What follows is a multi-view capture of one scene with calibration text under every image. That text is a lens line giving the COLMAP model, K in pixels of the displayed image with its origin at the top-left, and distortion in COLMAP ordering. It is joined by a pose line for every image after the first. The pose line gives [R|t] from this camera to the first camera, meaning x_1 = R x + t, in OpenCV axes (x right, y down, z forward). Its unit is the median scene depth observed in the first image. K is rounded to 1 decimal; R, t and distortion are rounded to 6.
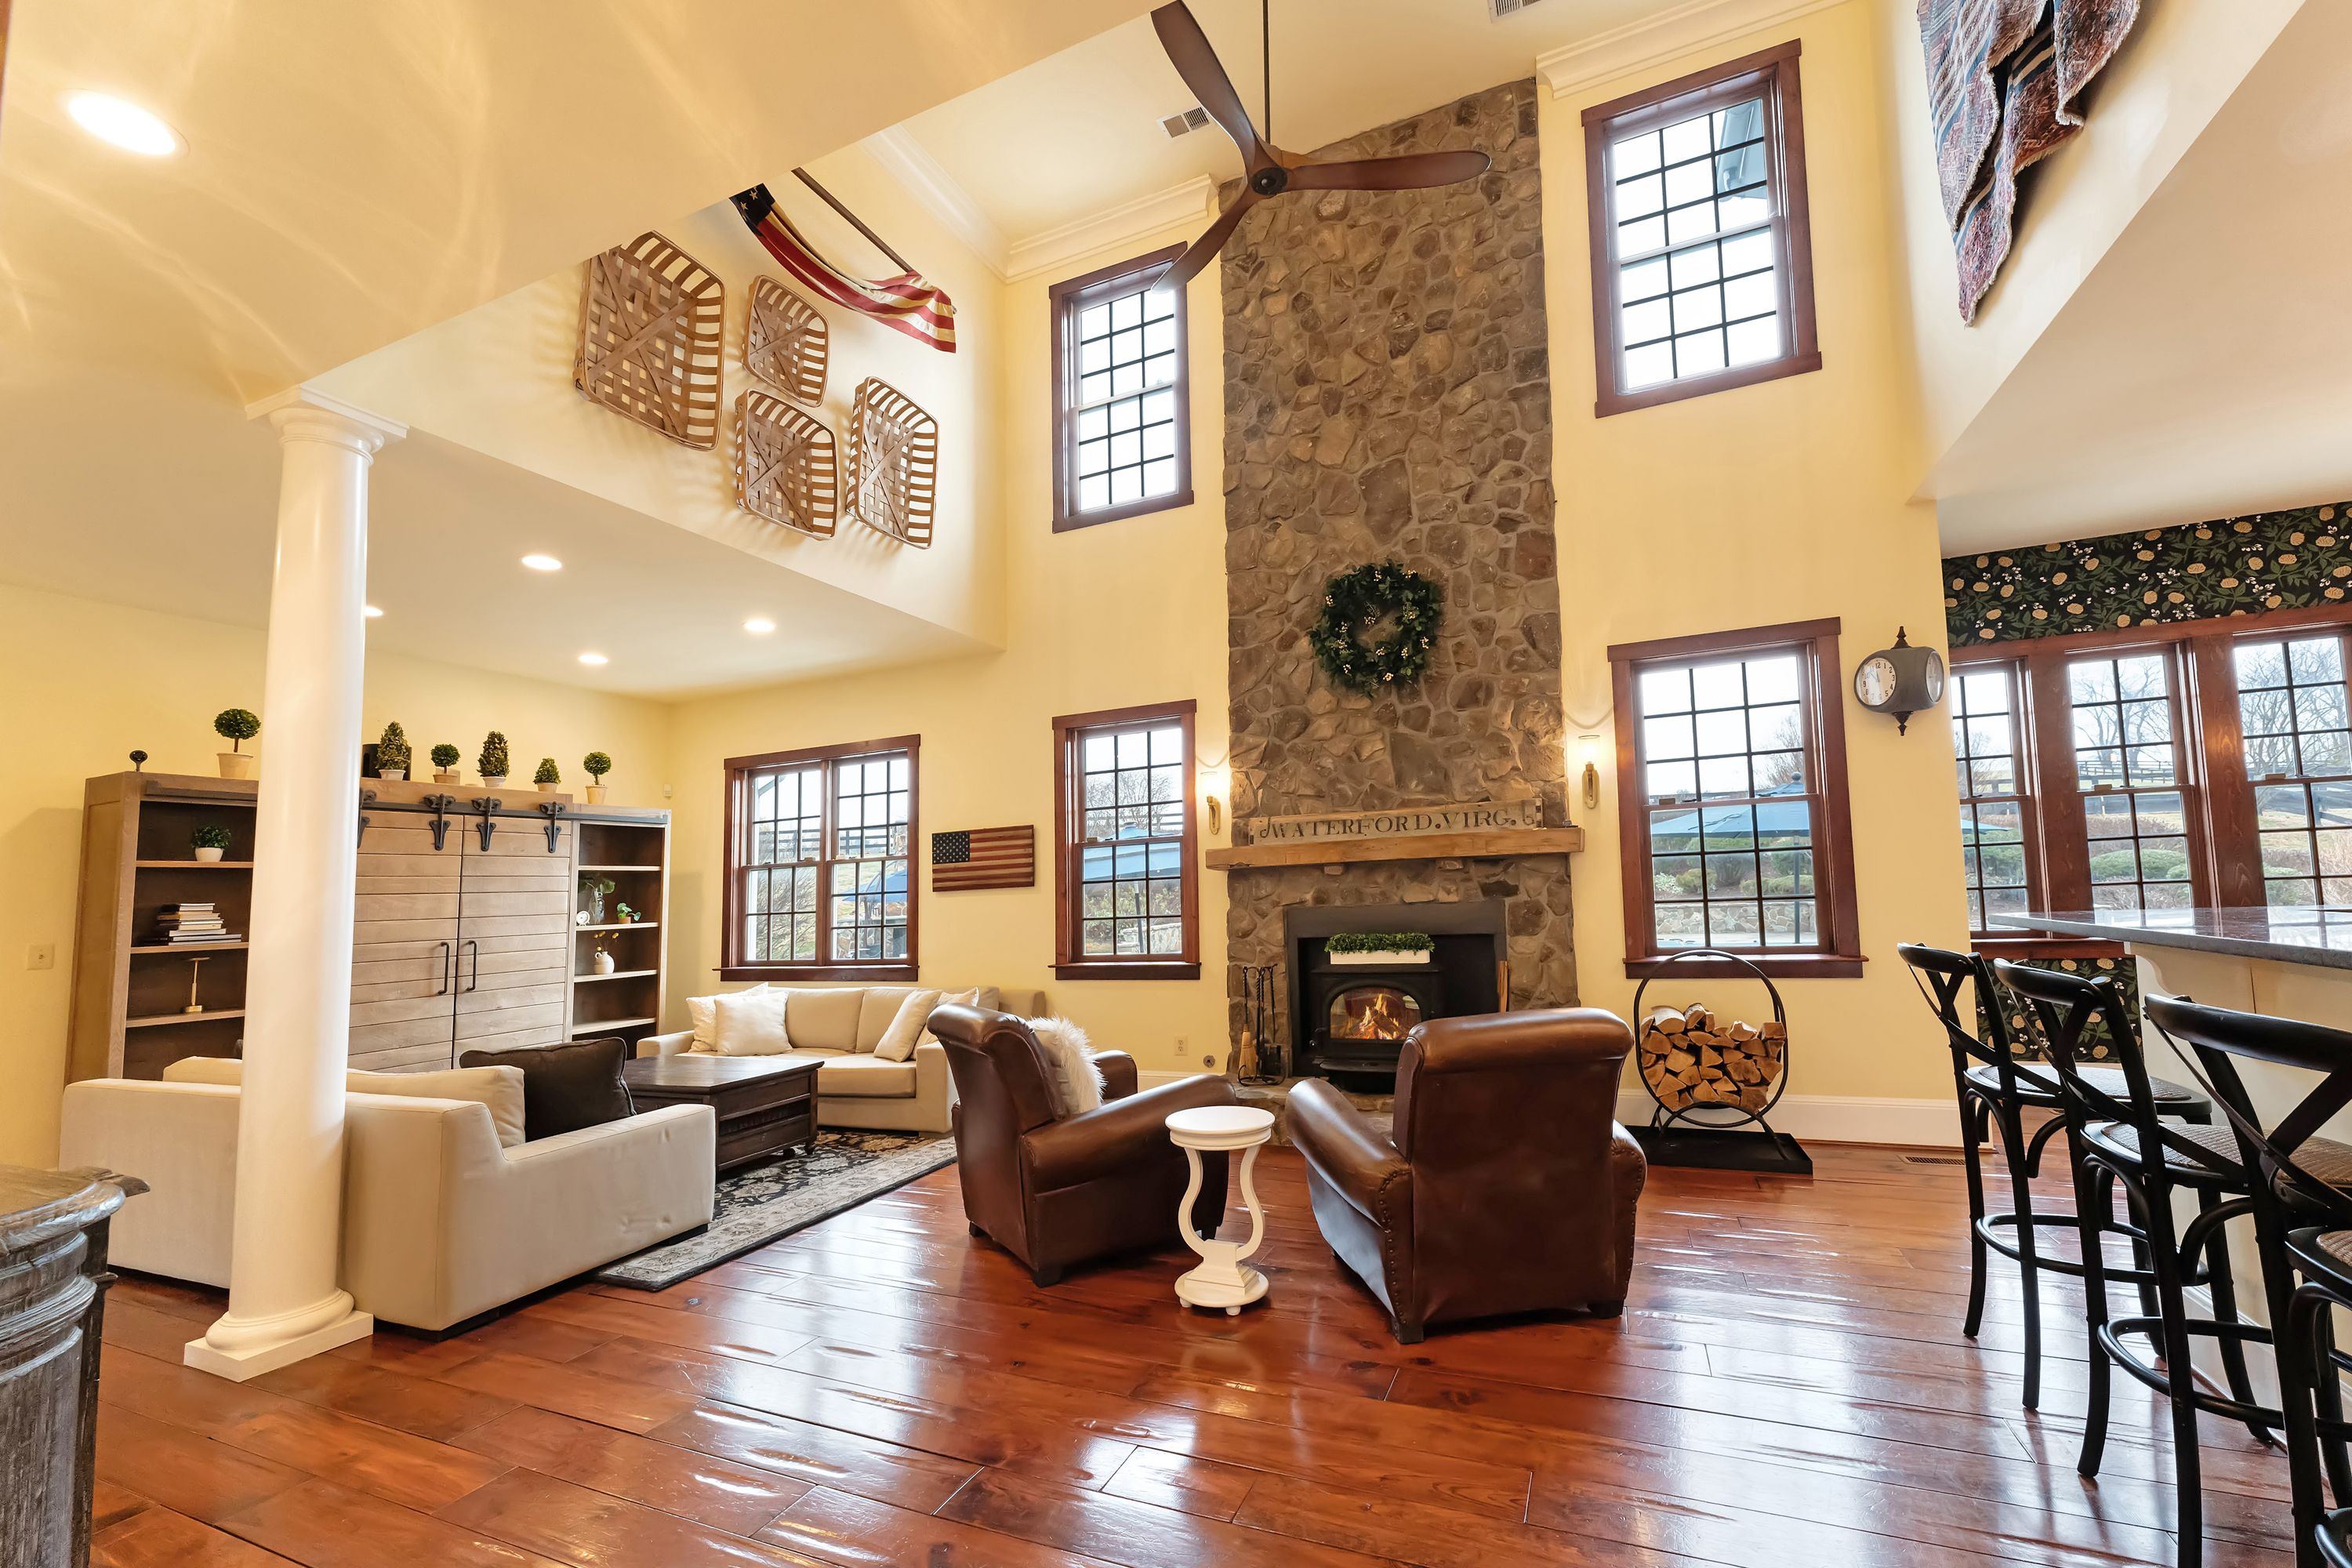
lens RADIAL K [[937.7, 0, 1233.8], [0, 937.7, 786.1], [0, 0, 1]] dist [0.009990, -0.000109]
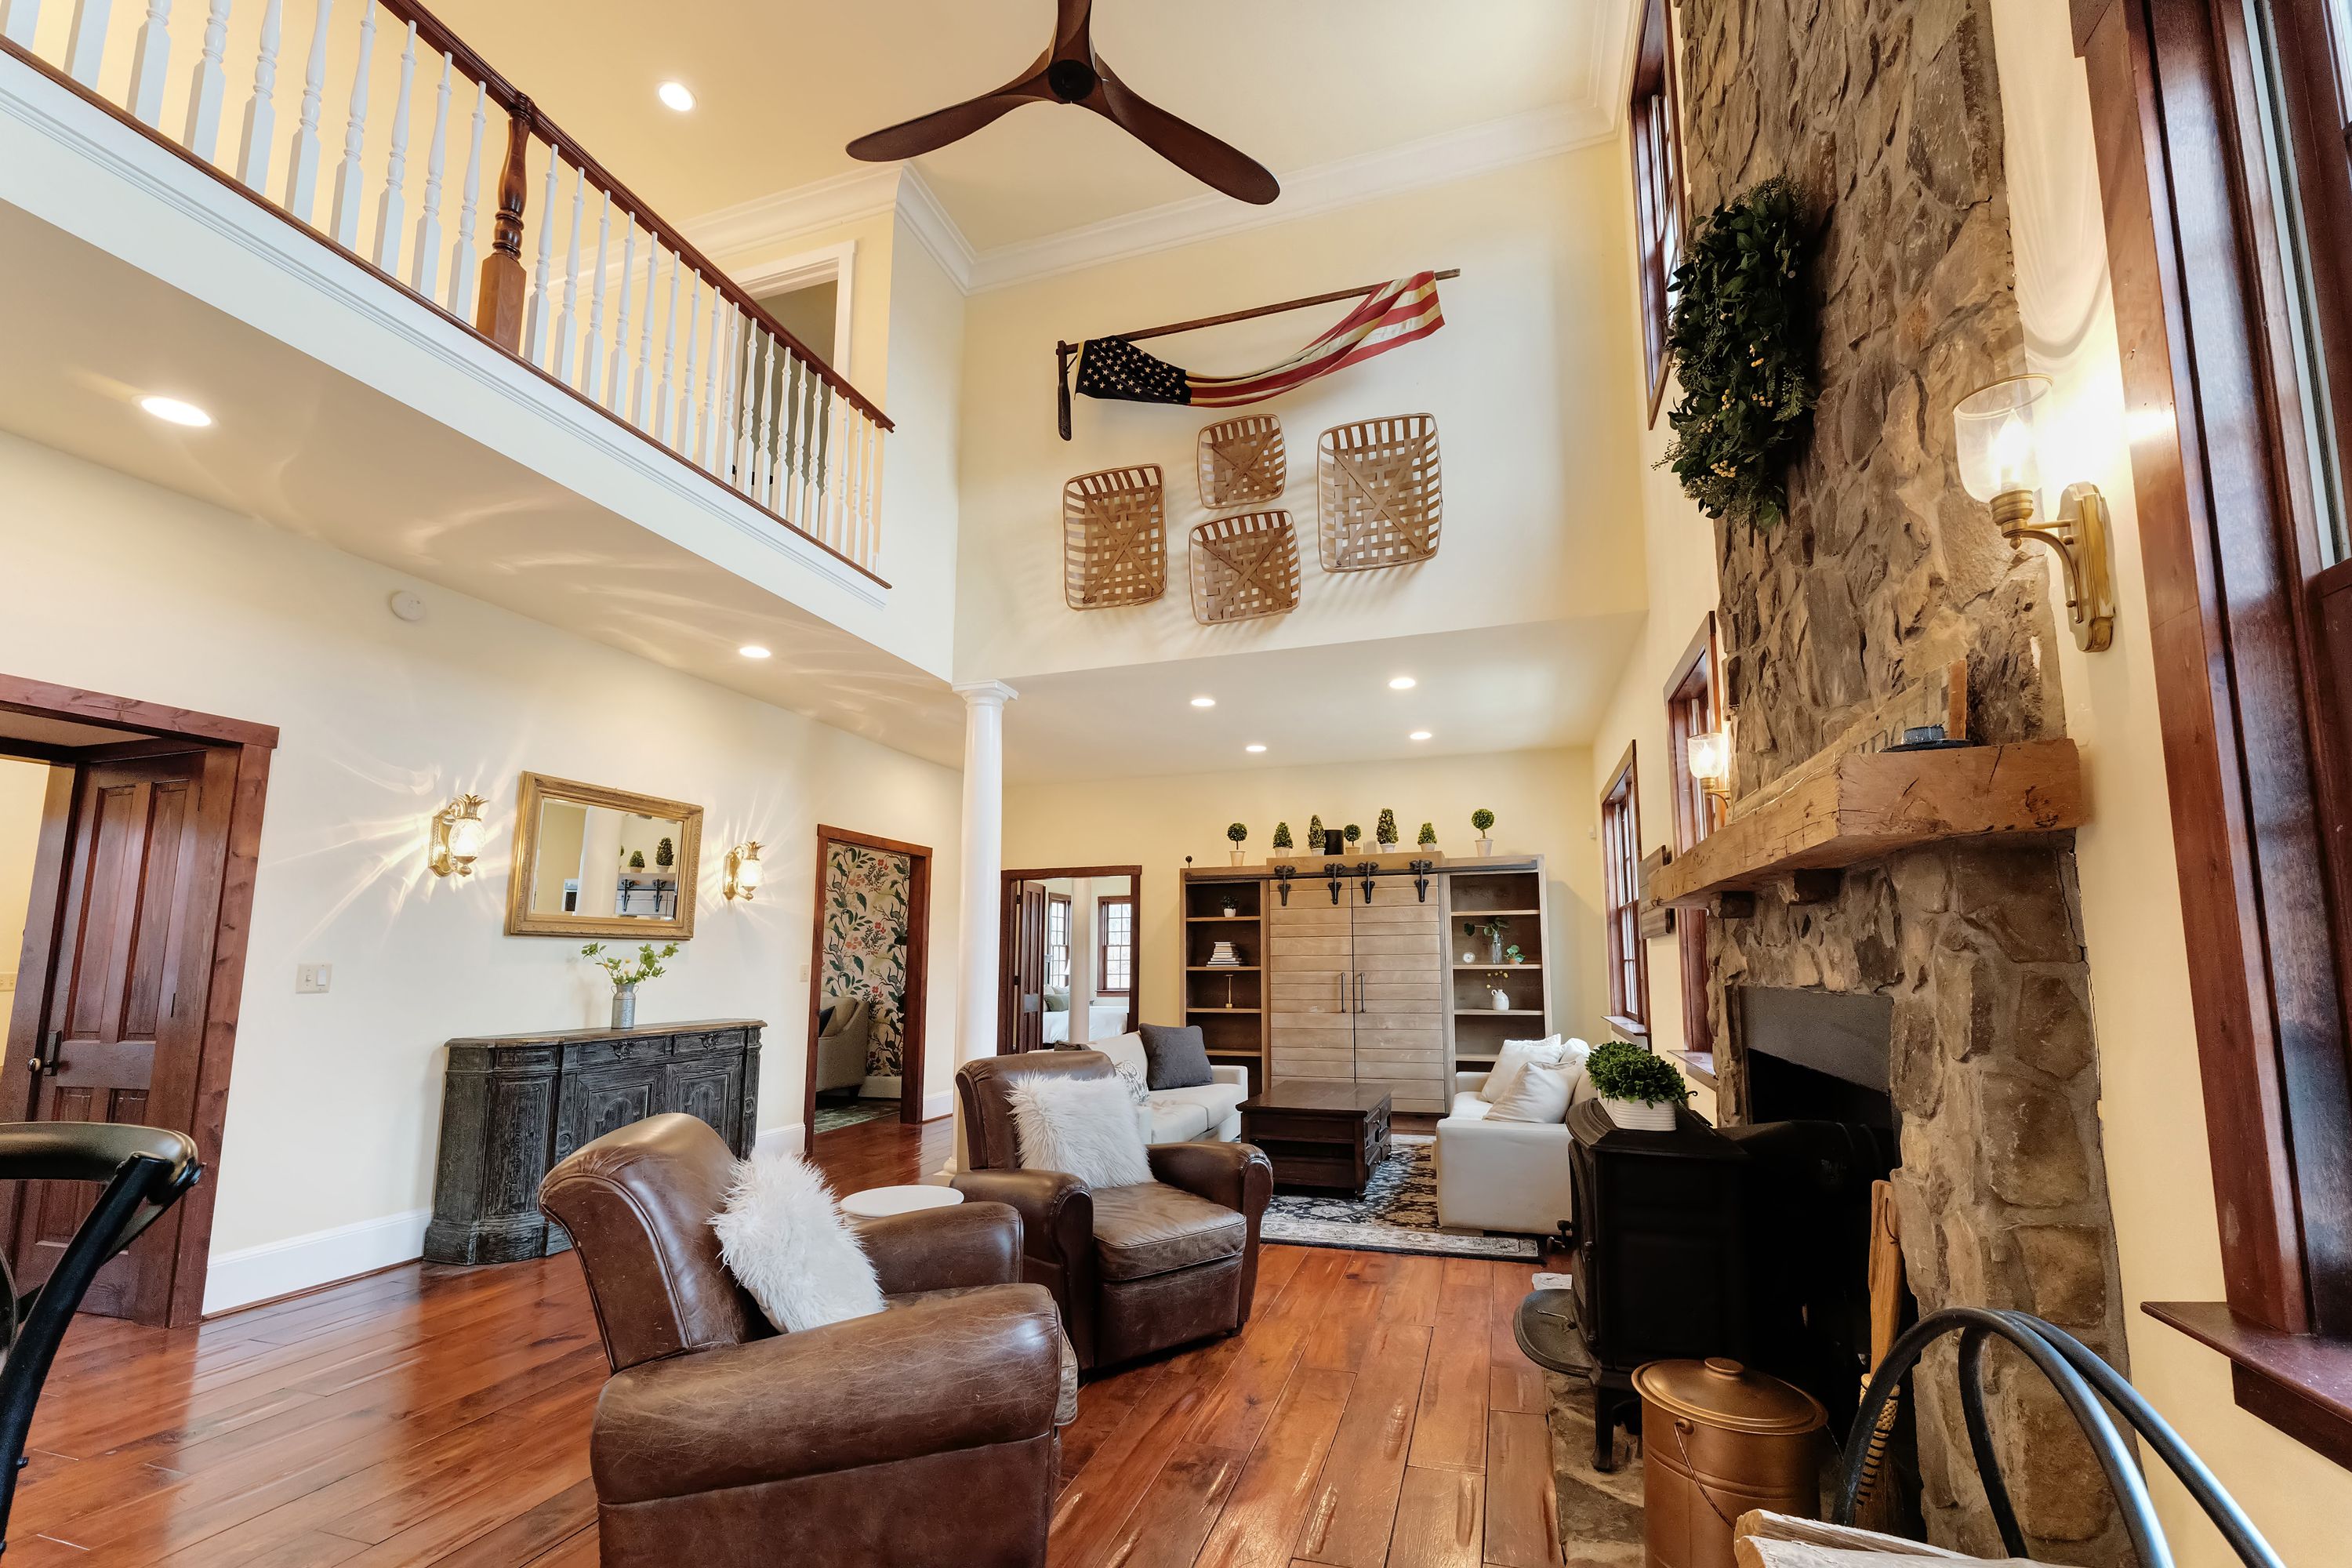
lens RADIAL K [[982.5, 0, 1180.0], [0, 982.5, 780.3], [0, 0, 1]] dist [-0.000332, -0.000026]
pose [[0.086011, -0.147197, -0.985360, 0.513018], [0.116990, 0.983675, -0.136733, 0.054714], [0.989402, -0.103517, 0.101827, 0.602191]]
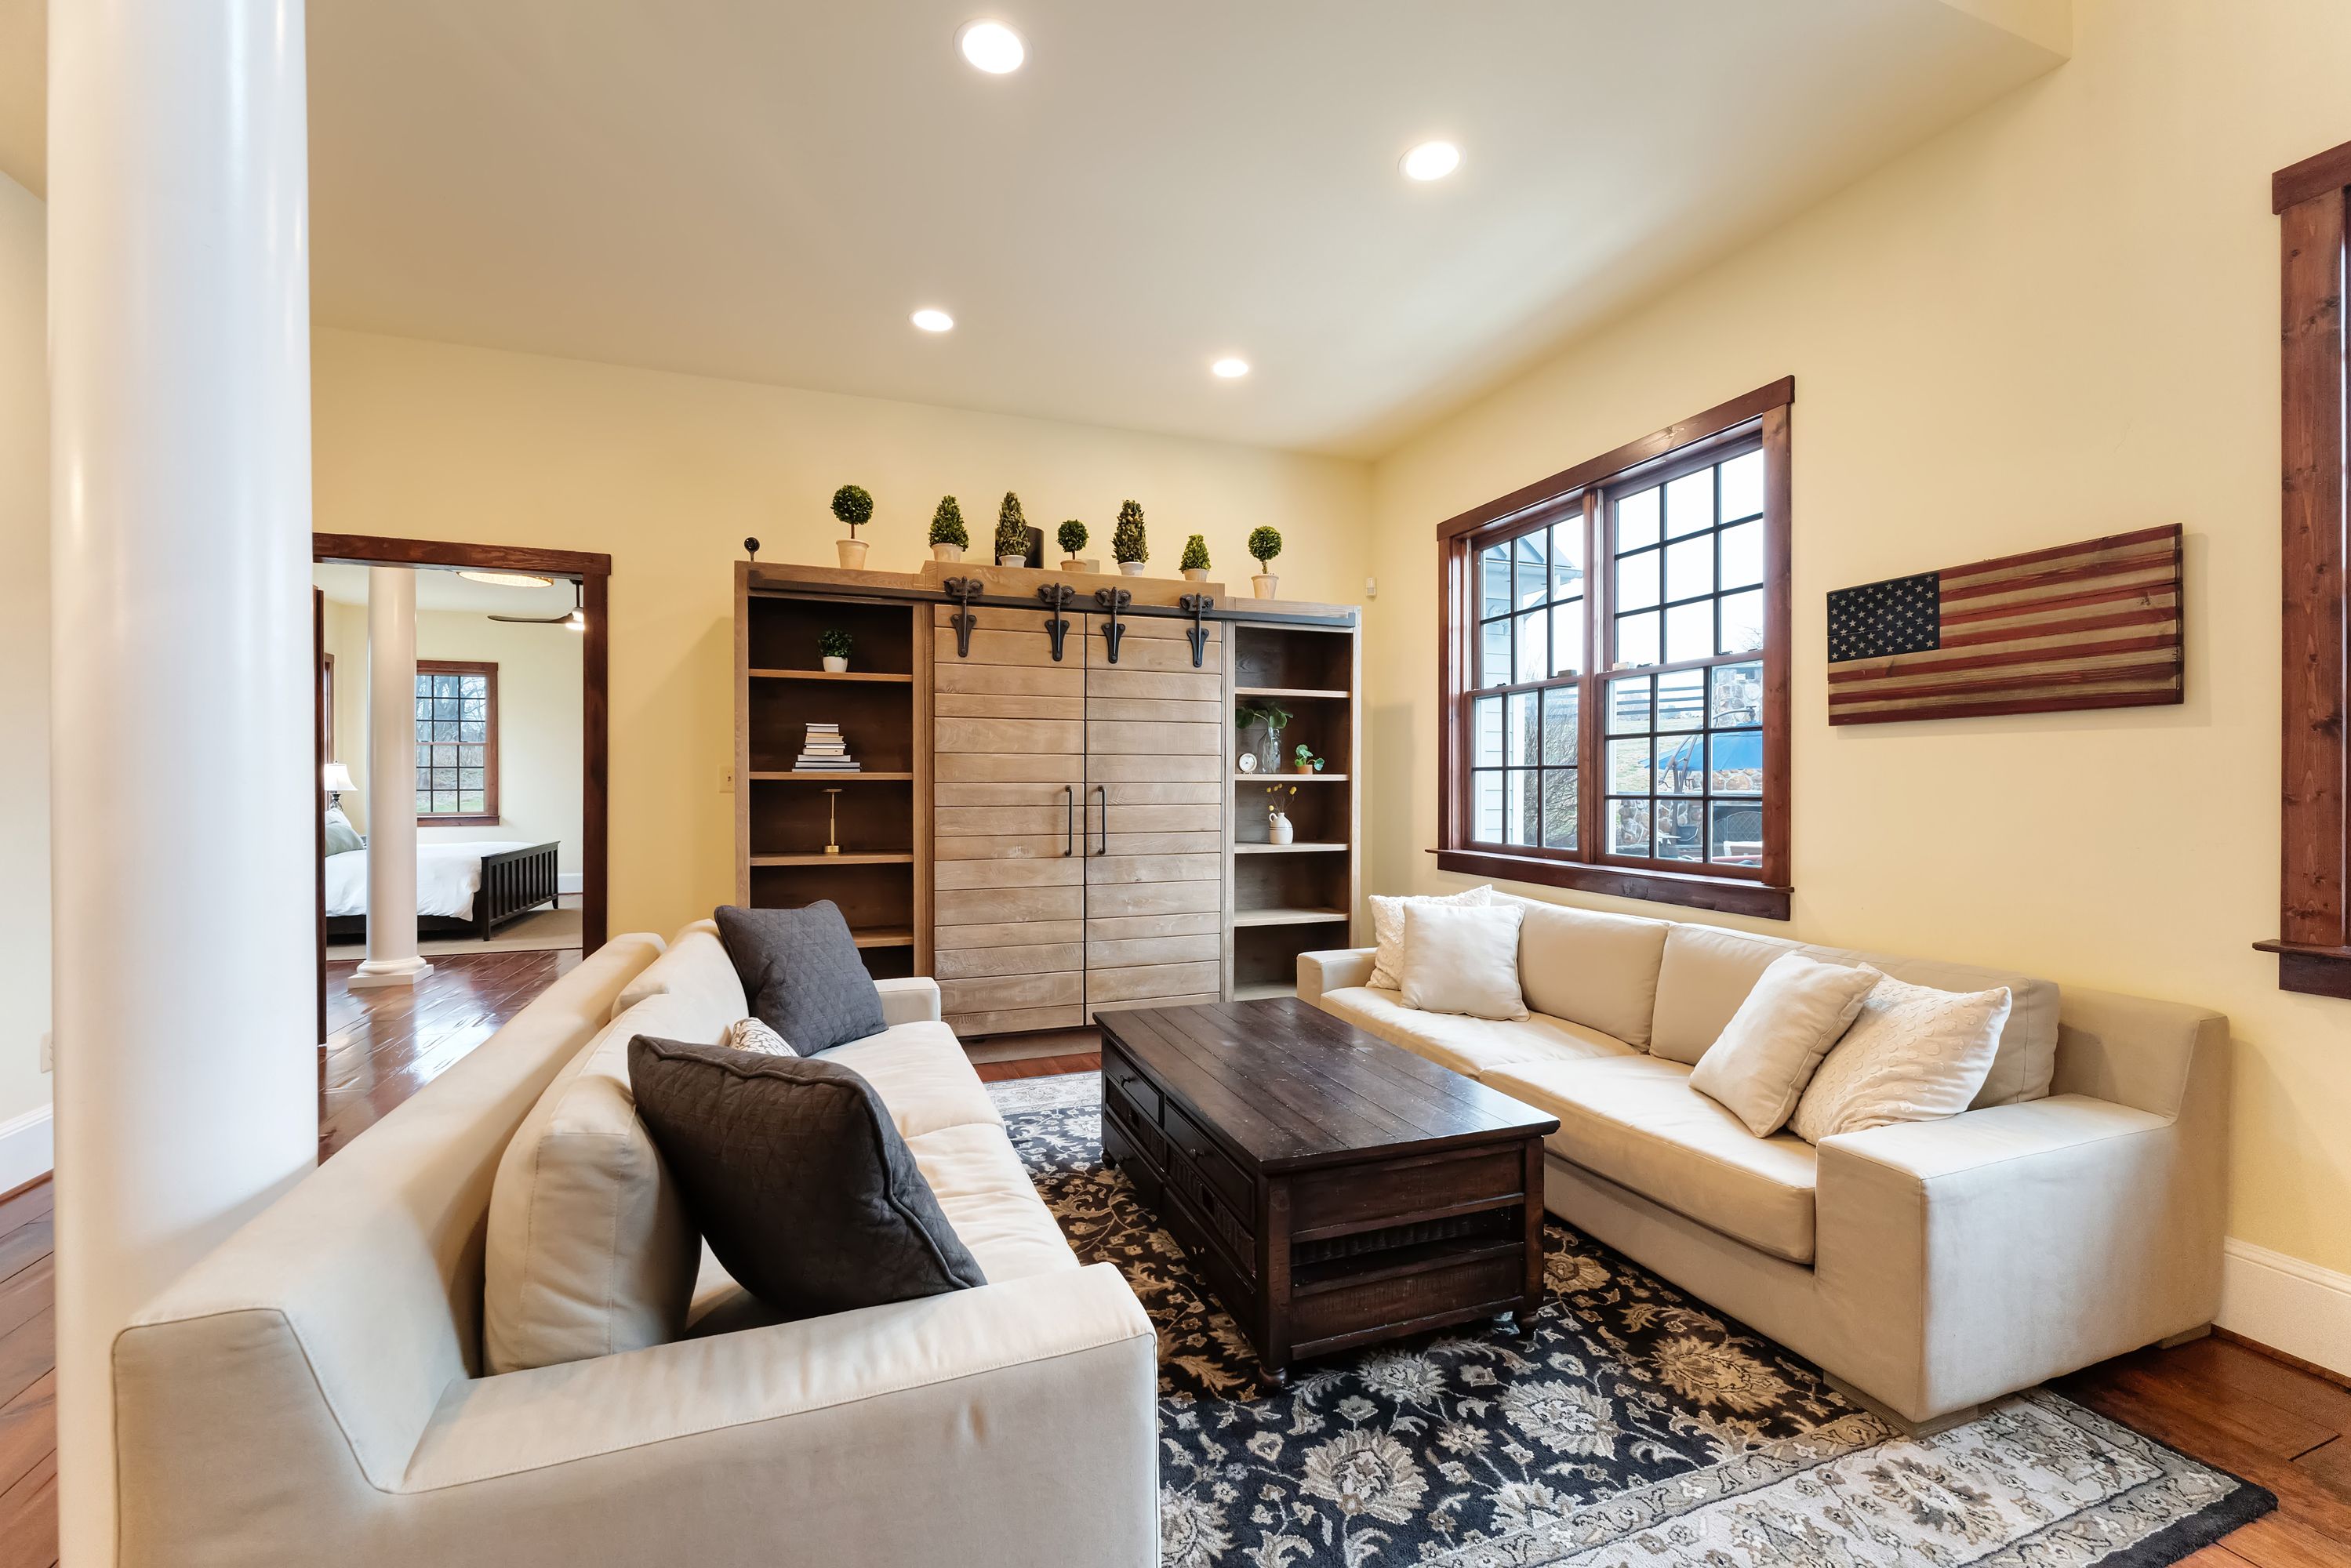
lens RADIAL K [[996.6, 0, 1148.9], [0, 996.6, 783.0], [0, 0, 1]] dist [-0.003406, -0.000360]
pose [[0.653068, 0.040006, -0.756242, -0.193275], [0.060691, 0.992627, 0.104922, 0.078405], [0.754864, -0.114419, 0.645824, 0.502375]]
